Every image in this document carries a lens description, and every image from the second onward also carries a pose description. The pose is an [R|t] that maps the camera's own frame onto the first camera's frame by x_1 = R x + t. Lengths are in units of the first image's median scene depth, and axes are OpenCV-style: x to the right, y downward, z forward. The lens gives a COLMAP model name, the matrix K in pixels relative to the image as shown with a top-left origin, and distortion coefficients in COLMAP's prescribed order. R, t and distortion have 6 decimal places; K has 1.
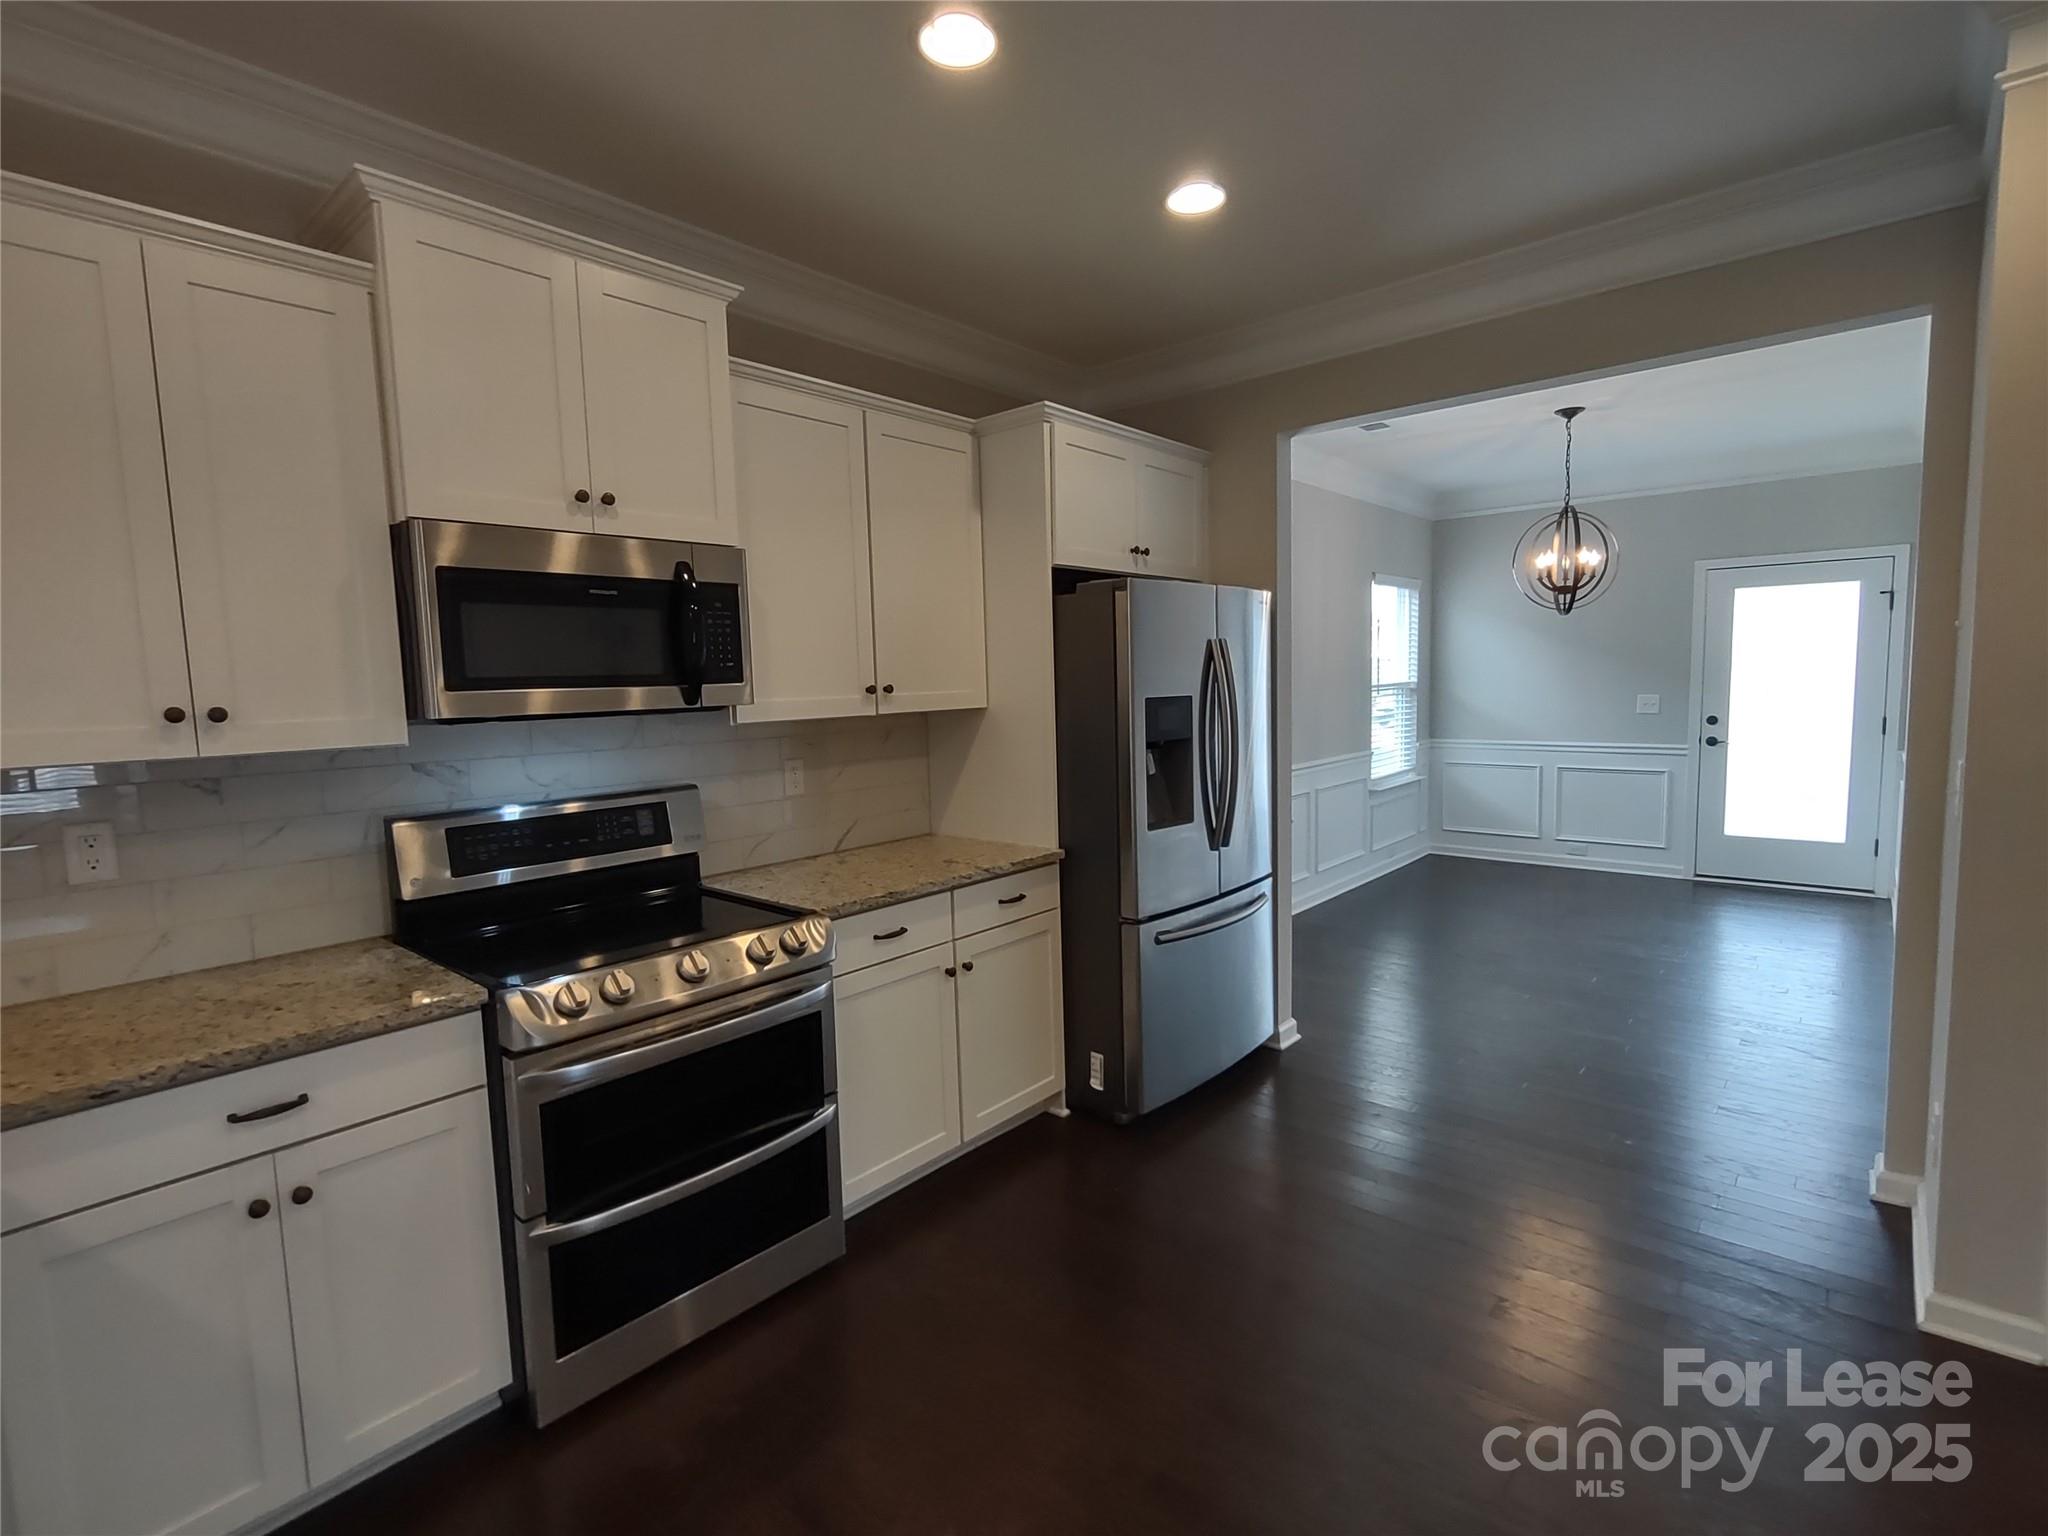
lens RADIAL K [[974.8, 0, 1027.3], [0, 974.8, 764.8], [0, 0, 1]] dist [0.000496, -0.000332]
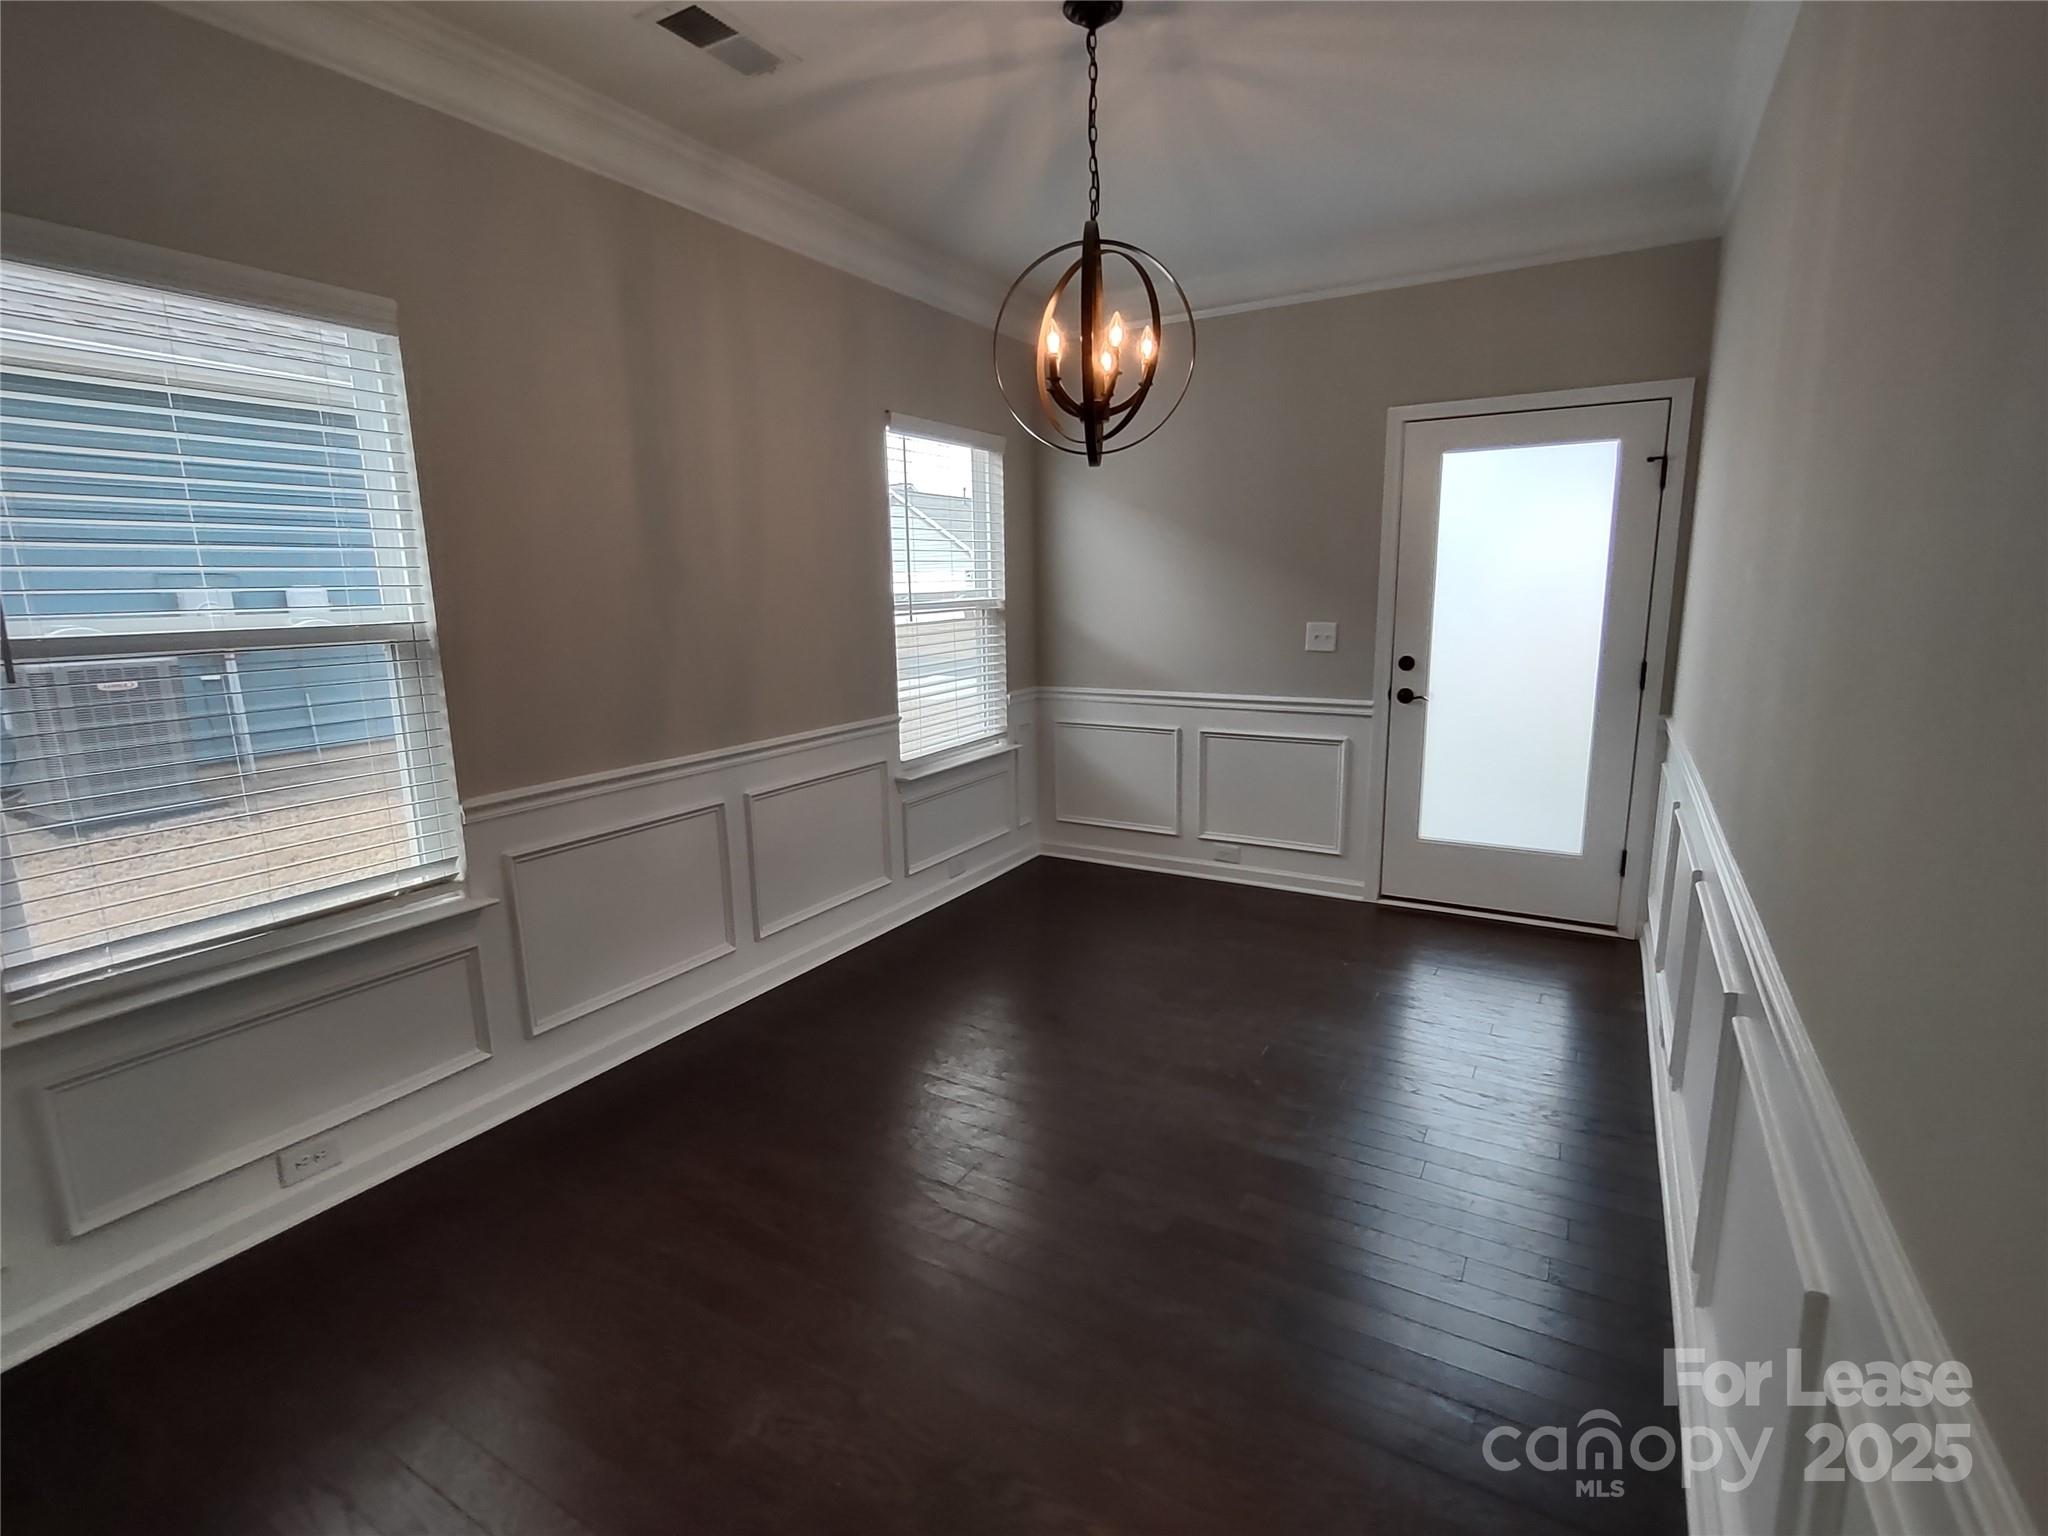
lens RADIAL K [[974.8, 0, 1028.1], [0, 974.8, 765.6], [0, 0, 1]] dist [0.000496, -0.000332]
pose [[0.984014, -0.025812, 0.176209, 0.329627], [0.009640, 0.995710, 0.092023, -0.038602], [-0.177828, -0.088853, 0.980042, 0.393487]]
